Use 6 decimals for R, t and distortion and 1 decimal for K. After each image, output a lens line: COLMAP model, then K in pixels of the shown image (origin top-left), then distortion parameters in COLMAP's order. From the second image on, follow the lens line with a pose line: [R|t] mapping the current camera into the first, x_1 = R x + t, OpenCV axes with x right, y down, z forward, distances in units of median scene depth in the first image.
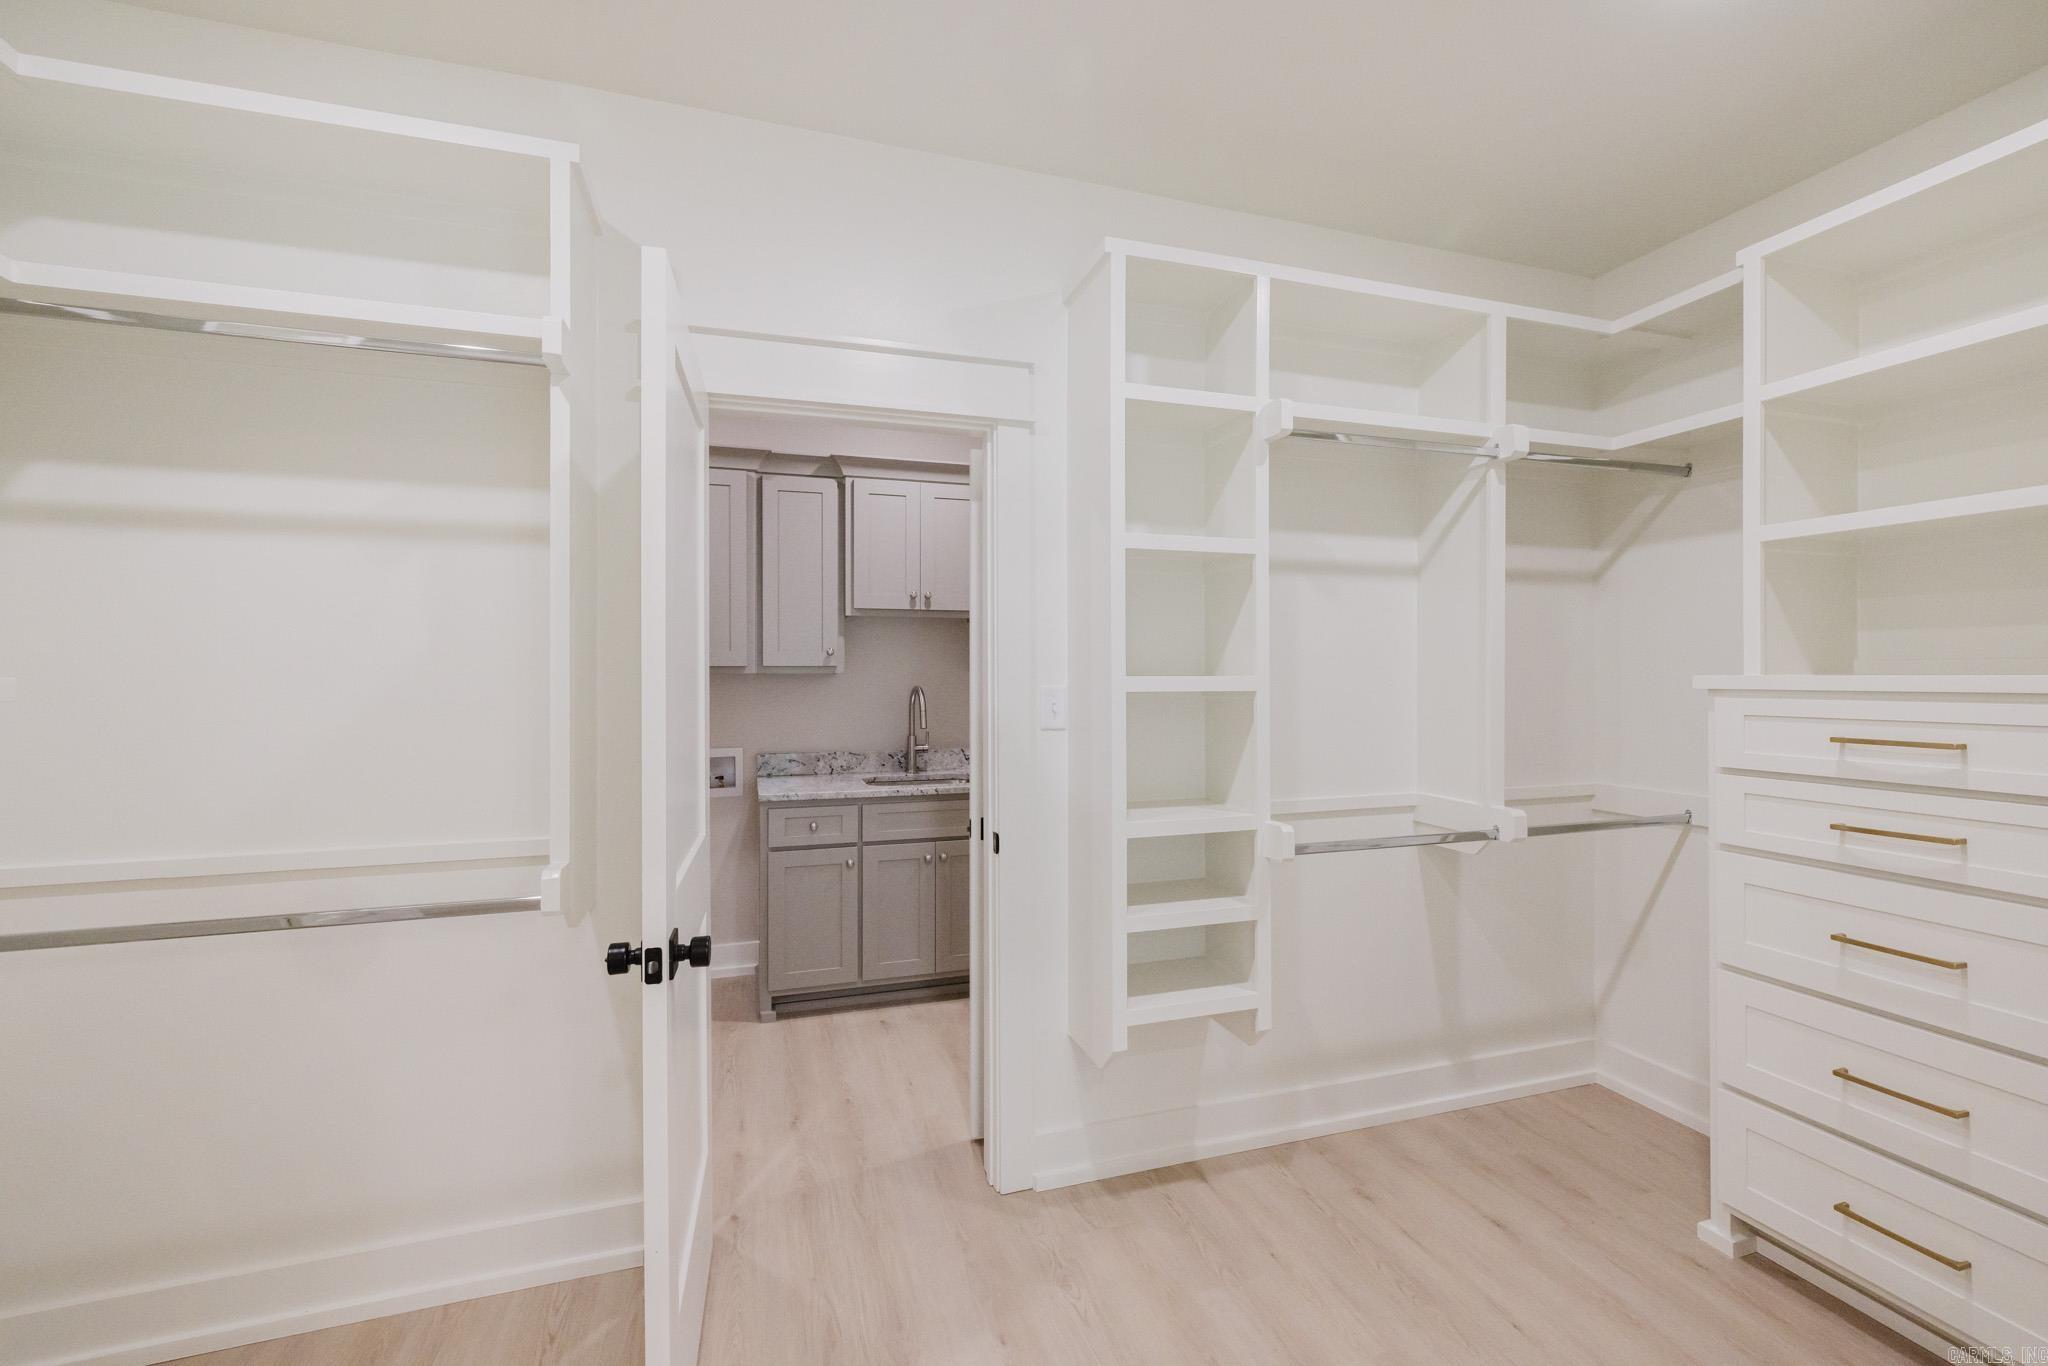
lens RADIAL K [[902.0, 0, 1029.4], [0, 902.0, 672.7], [0, 0, 1]] dist [0.001101, -0.000008]
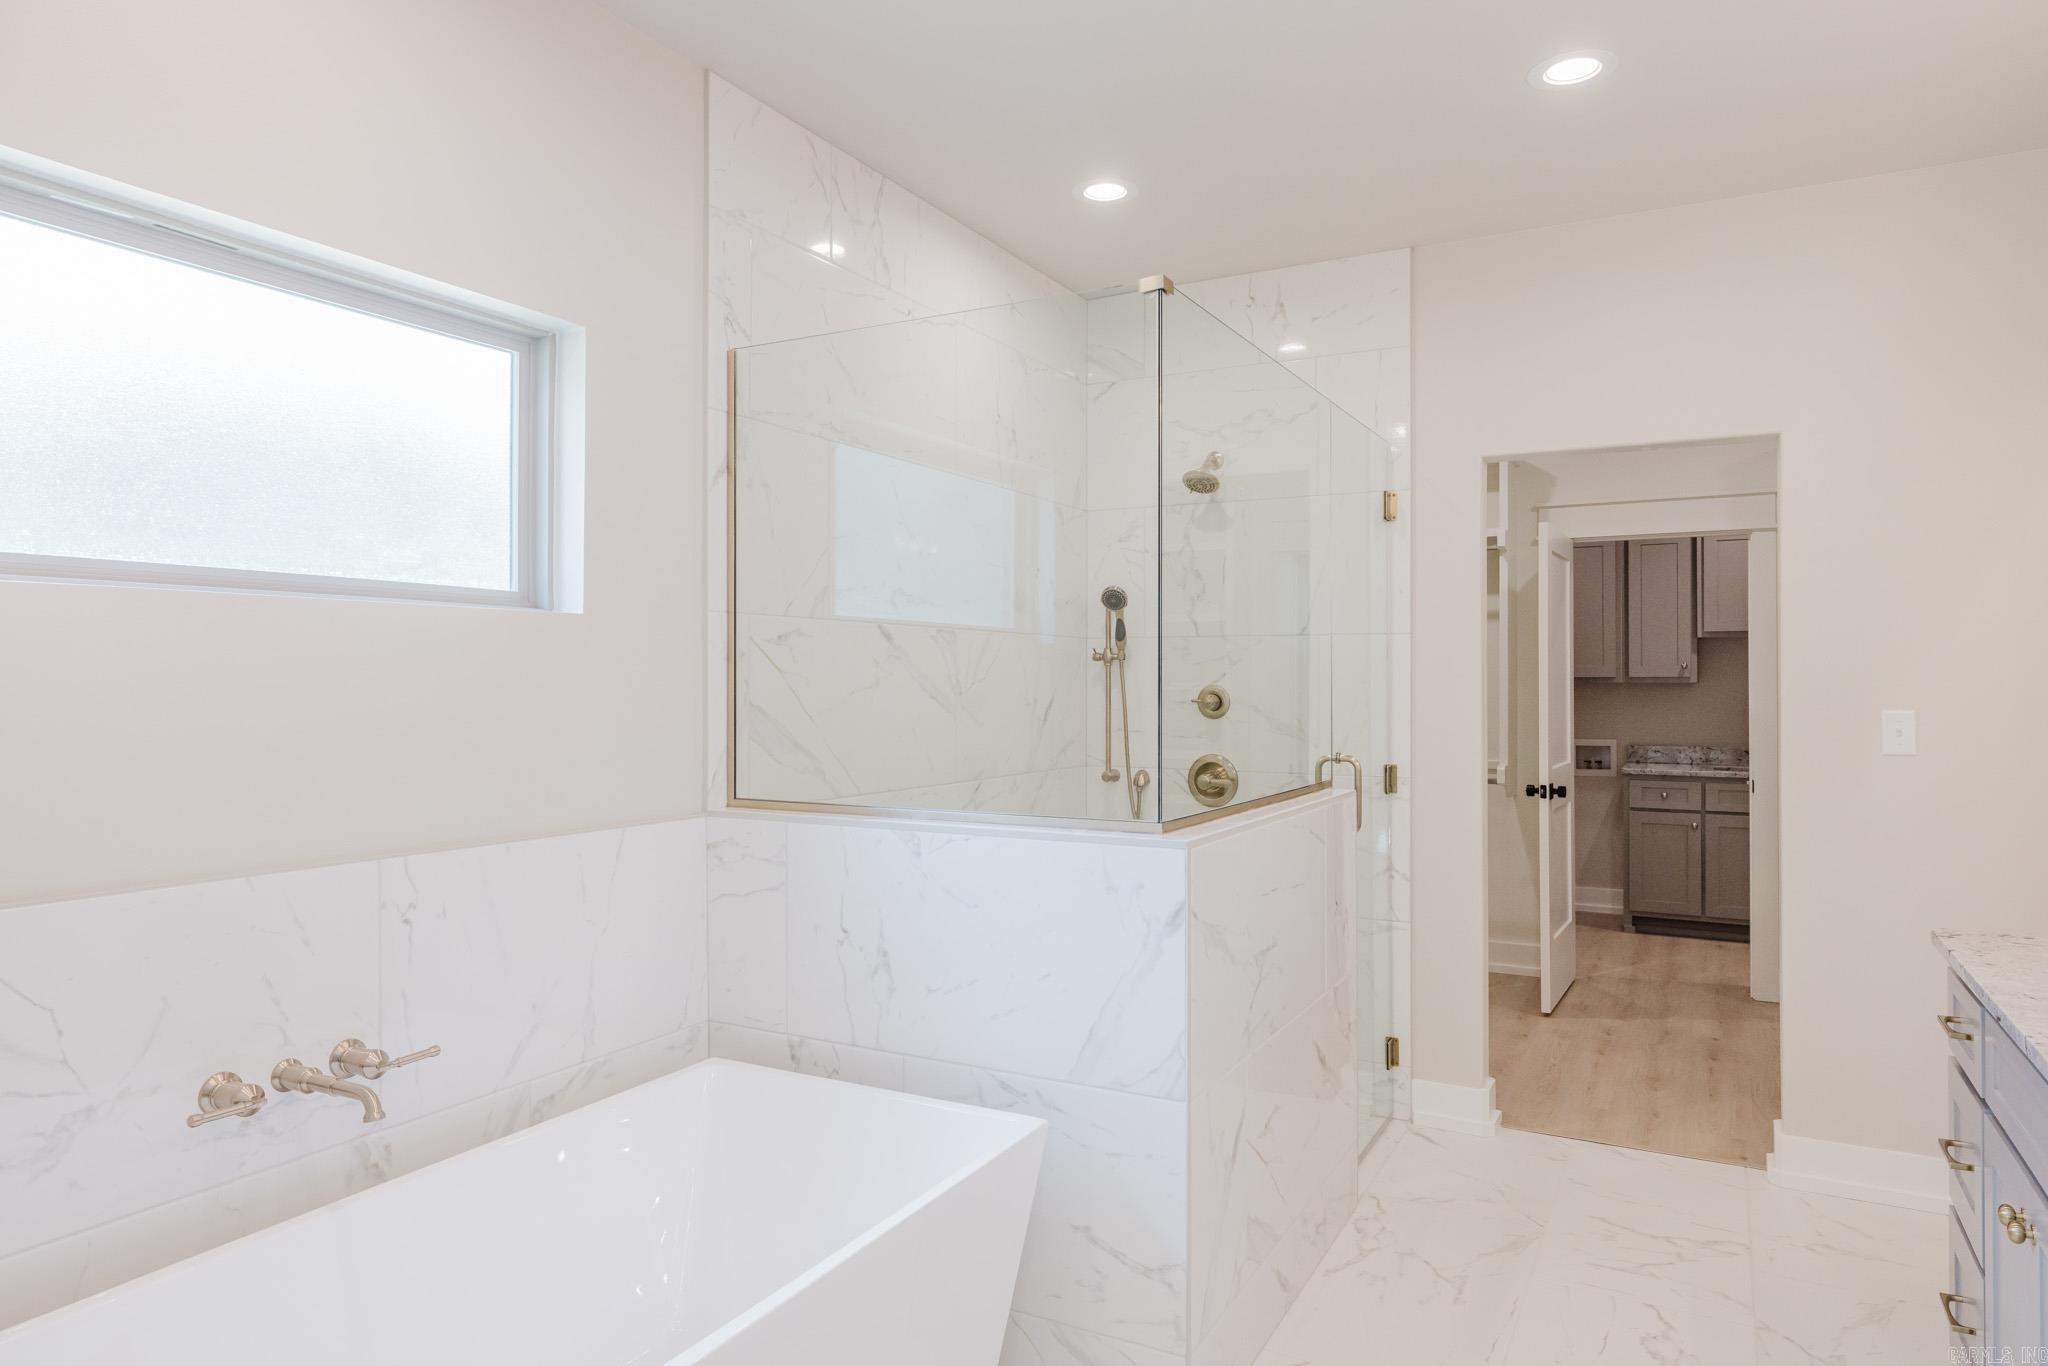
lens RADIAL K [[1248.8, 0, 1035.9], [0, 1248.8, 672.0], [0, 0, 1]] dist [-0.002594, -0.006204]
pose [[0.703851, -0.003343, -0.710340, 0.423835], [-0.002144, 0.999974, -0.006831, -0.000886], [0.710345, 0.006331, 0.703826, -0.983360]]
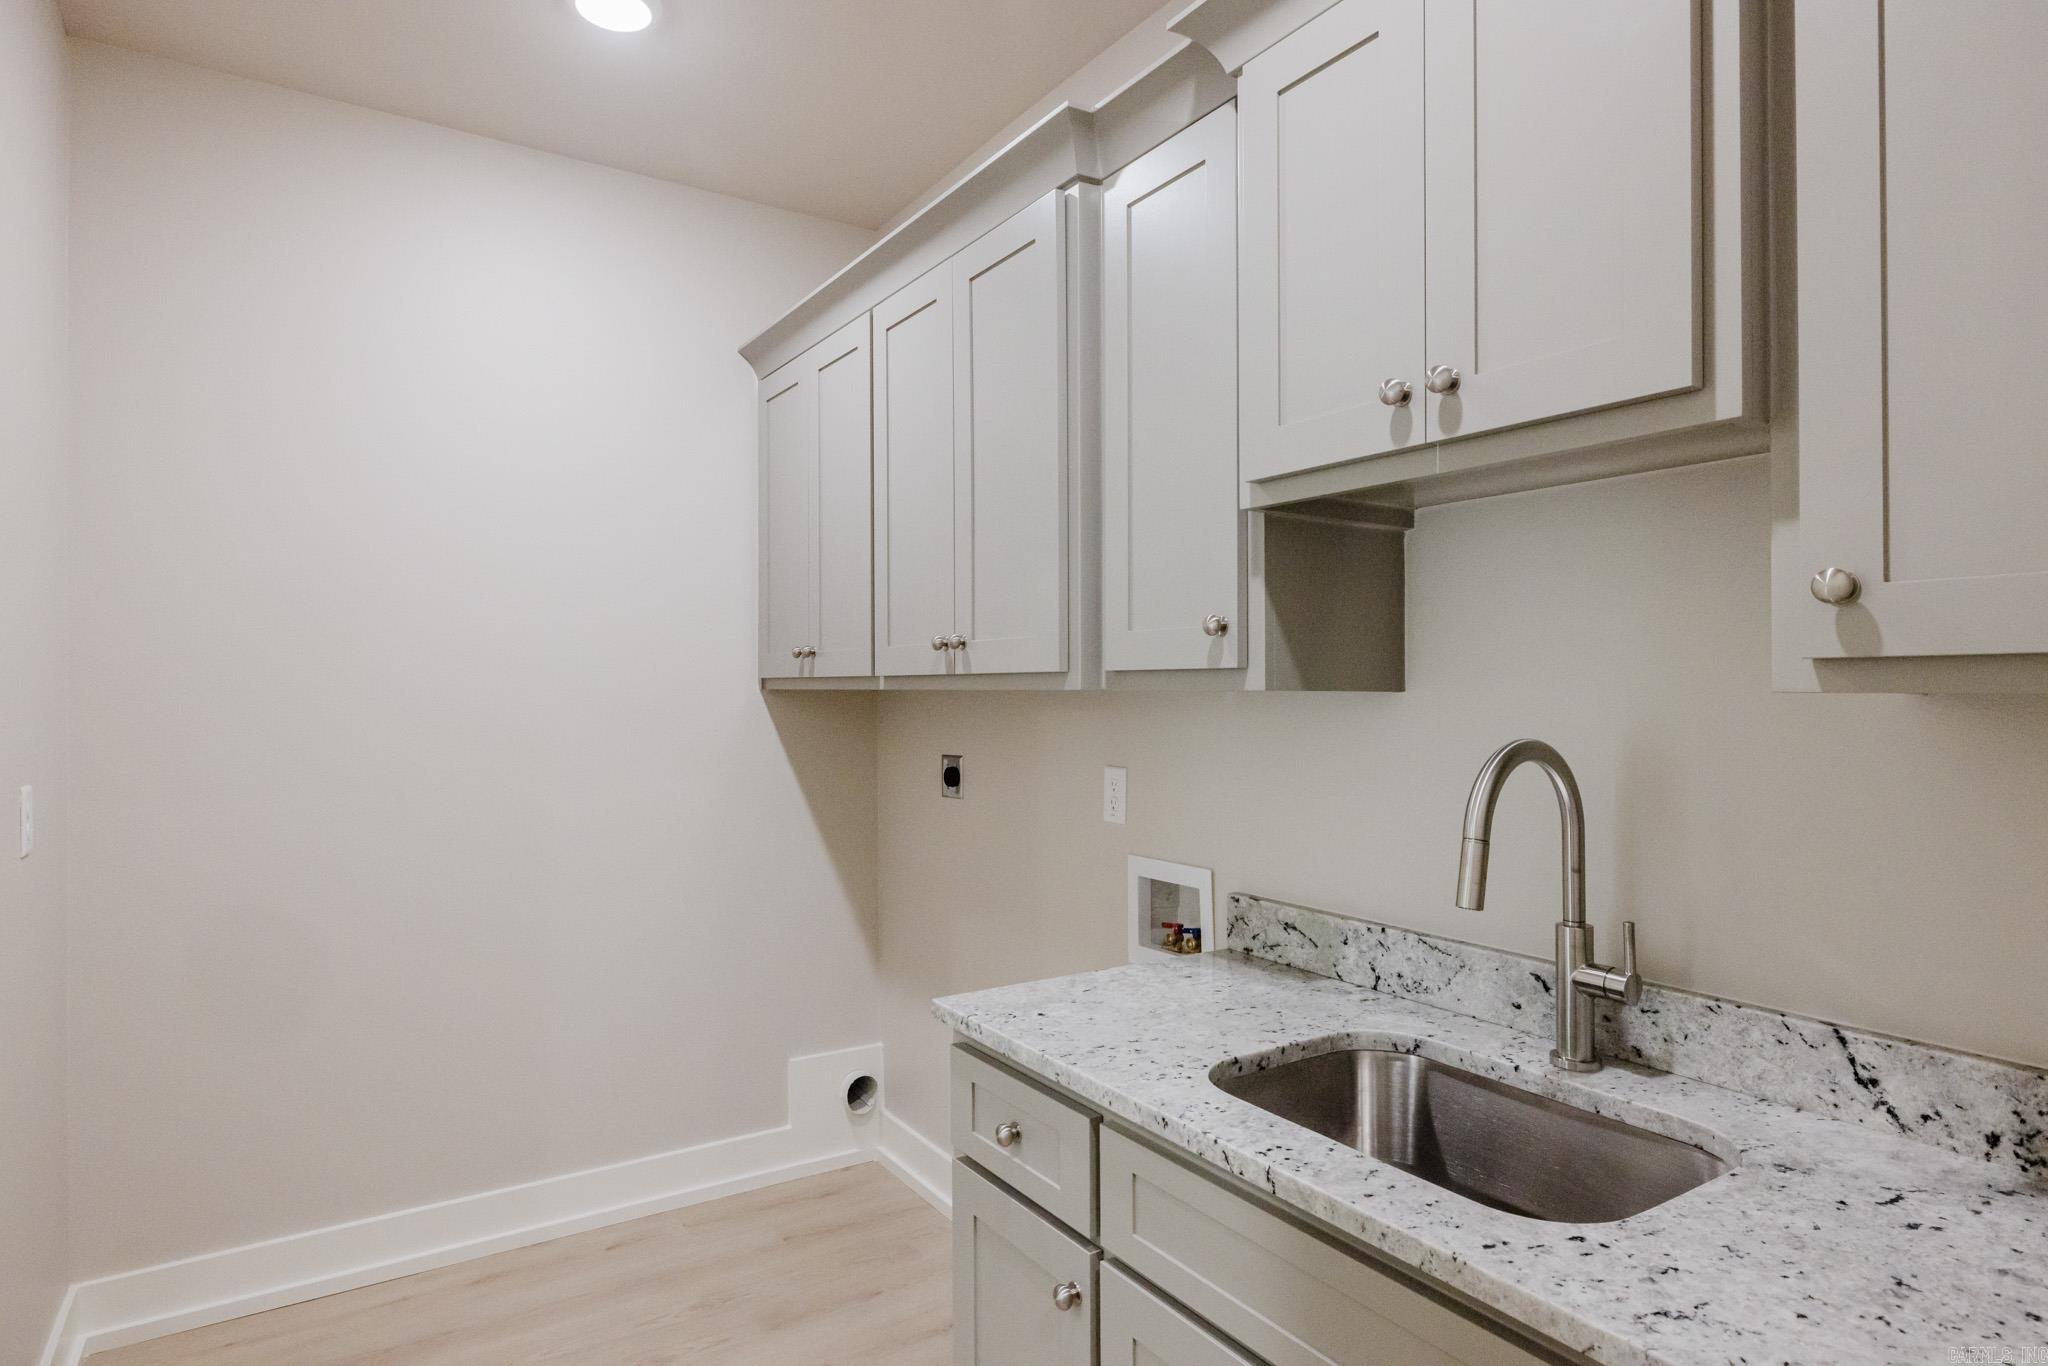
lens RADIAL K [[1133.2, 0, 1023.7], [0, 1133.2, 685.8], [0, 0, 1]] dist [0.016945, -0.007174]
pose [[0.251882, -0.000780, -0.967758, 0.181441], [-0.002499, 0.999996, -0.001457, -0.000163], [0.967755, 0.002785, 0.251879, 0.893428]]
